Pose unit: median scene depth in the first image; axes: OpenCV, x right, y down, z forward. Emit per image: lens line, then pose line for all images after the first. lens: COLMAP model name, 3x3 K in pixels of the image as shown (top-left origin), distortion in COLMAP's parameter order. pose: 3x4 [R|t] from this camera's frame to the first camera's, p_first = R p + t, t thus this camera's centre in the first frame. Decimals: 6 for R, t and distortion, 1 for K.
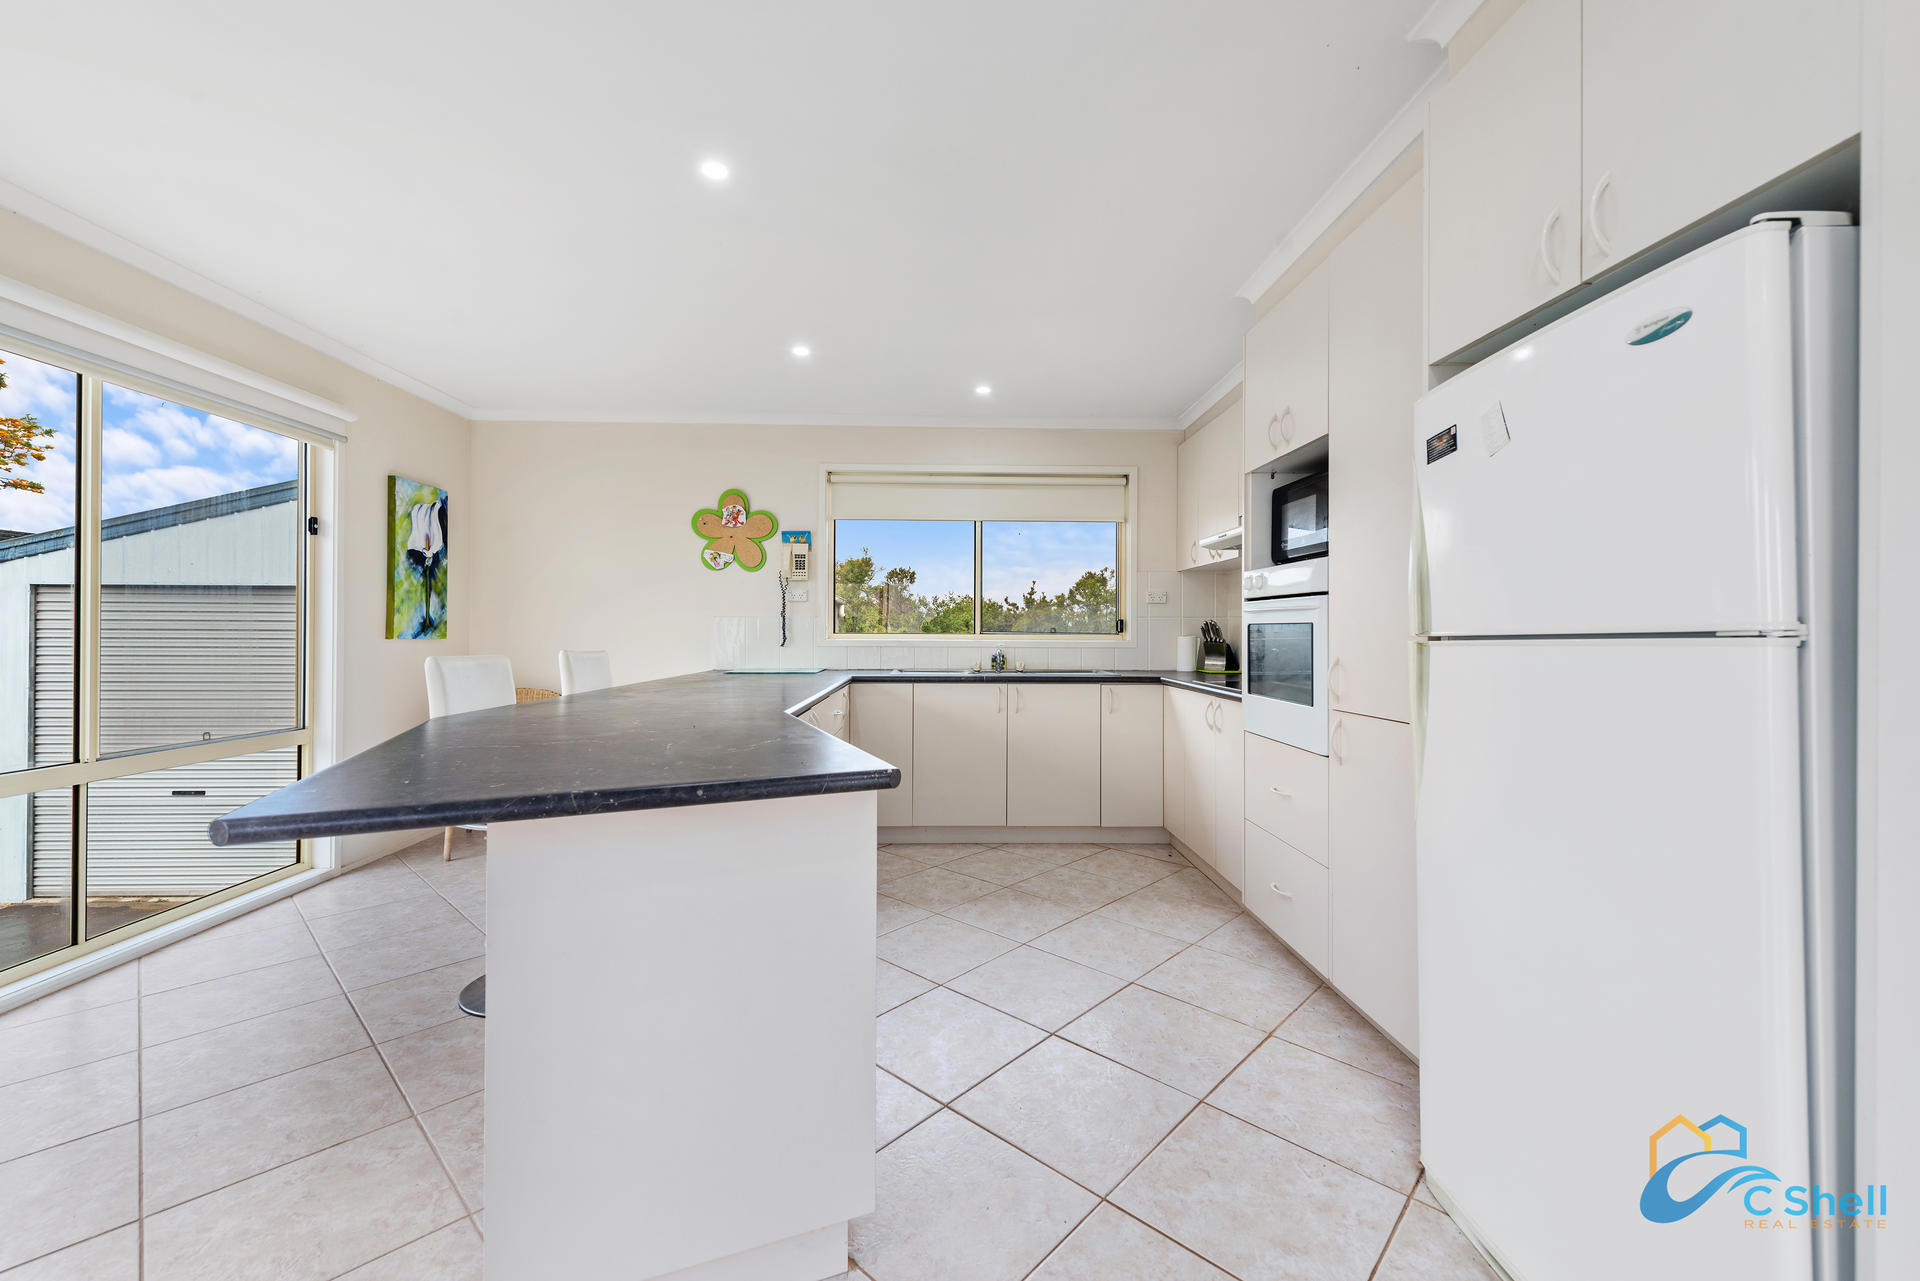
lens RADIAL K [[750.4, 0, 947.3], [0, 750.4, 633.8], [0, 0, 1]] dist [0.006295, -0.001417]
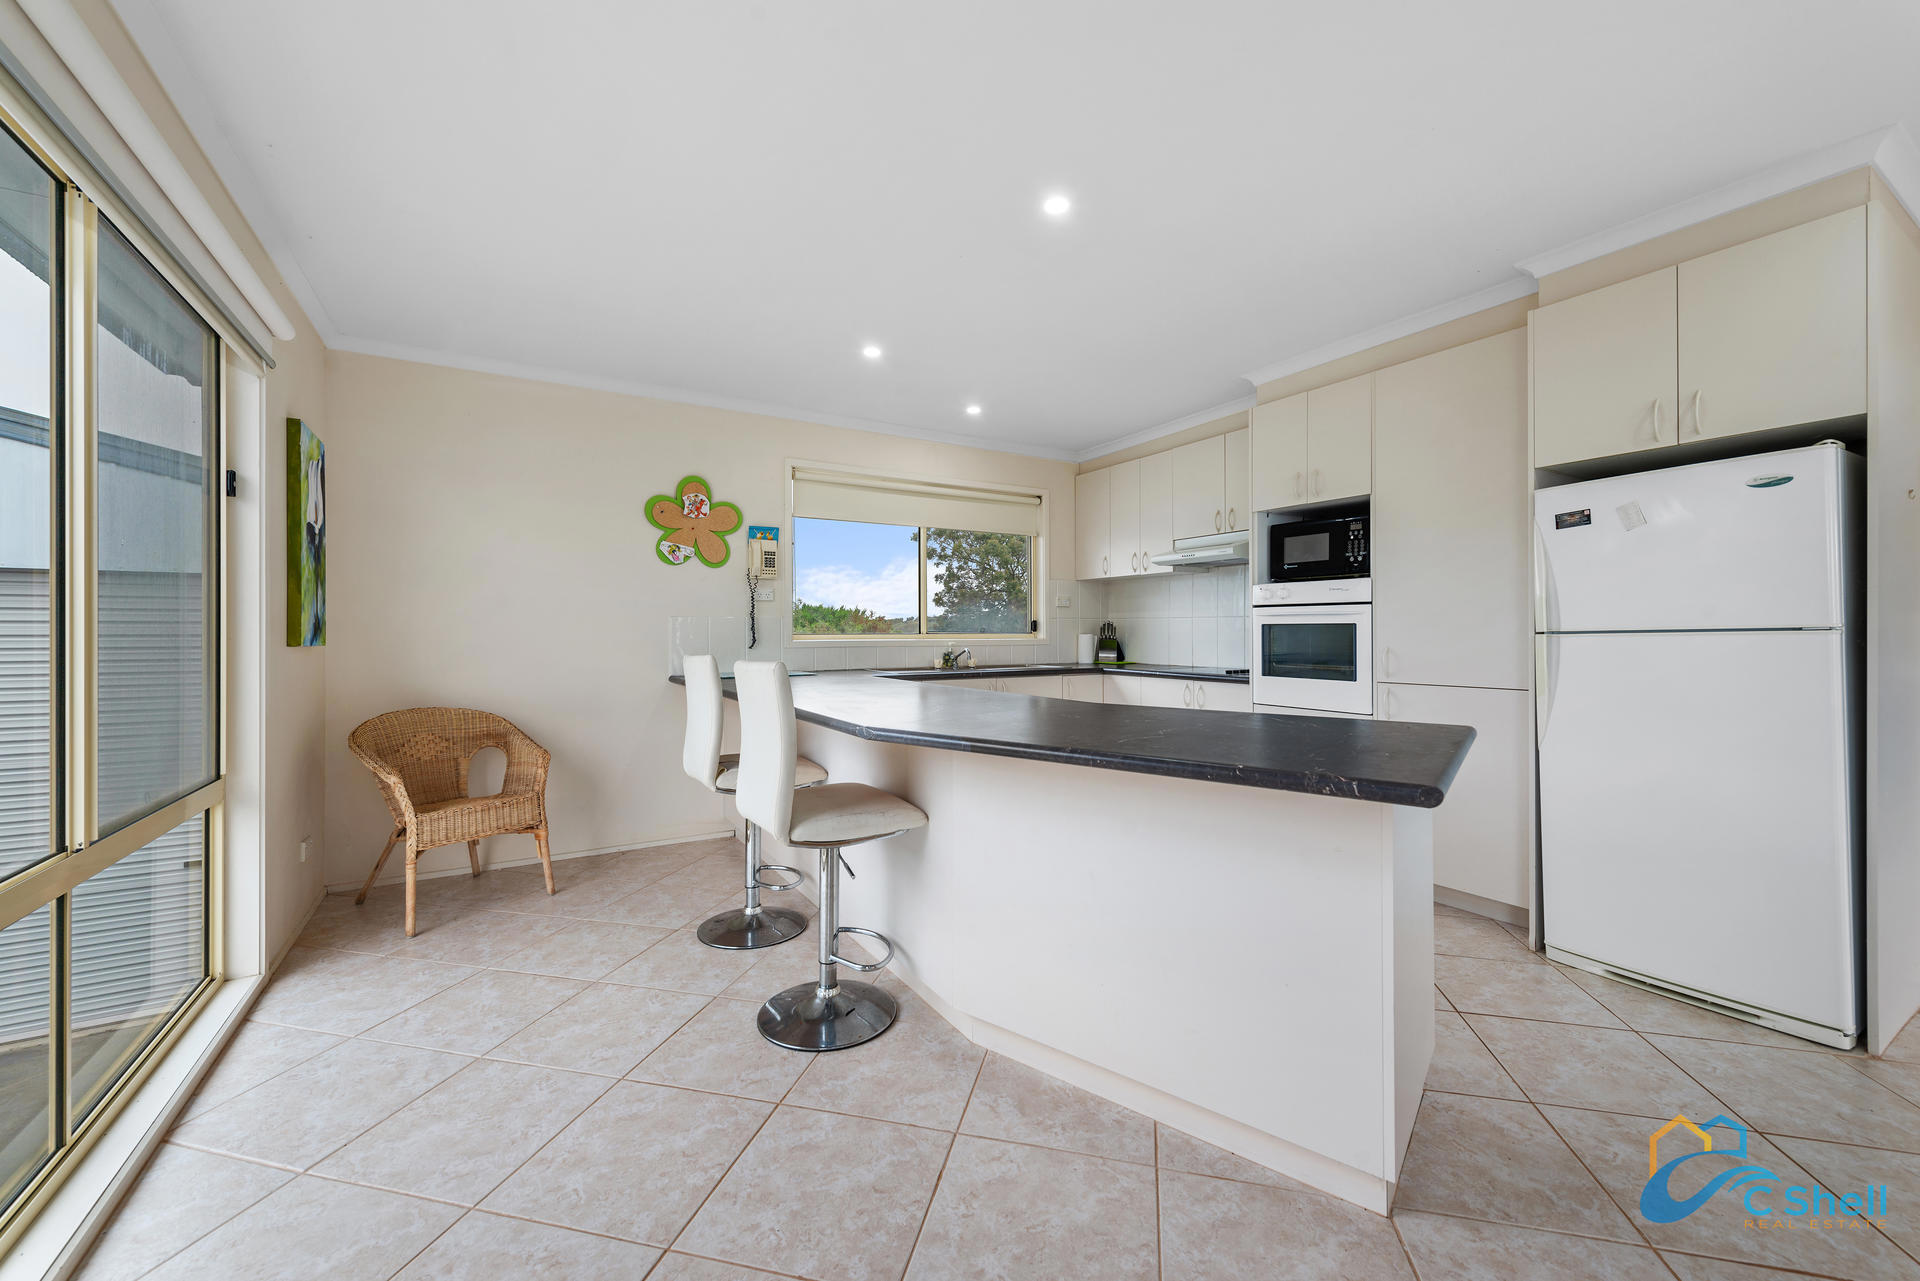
lens RADIAL K [[750.4, 0, 928.8], [0, 750.4, 635.4], [0, 0, 1]] dist [0.006295, -0.001417]
pose [[0.876247, -0.009093, 0.481776, -0.477351], [0.007685, 0.999958, 0.004894, -0.002426], [-0.481801, -0.000586, 0.876281, 0.067772]]
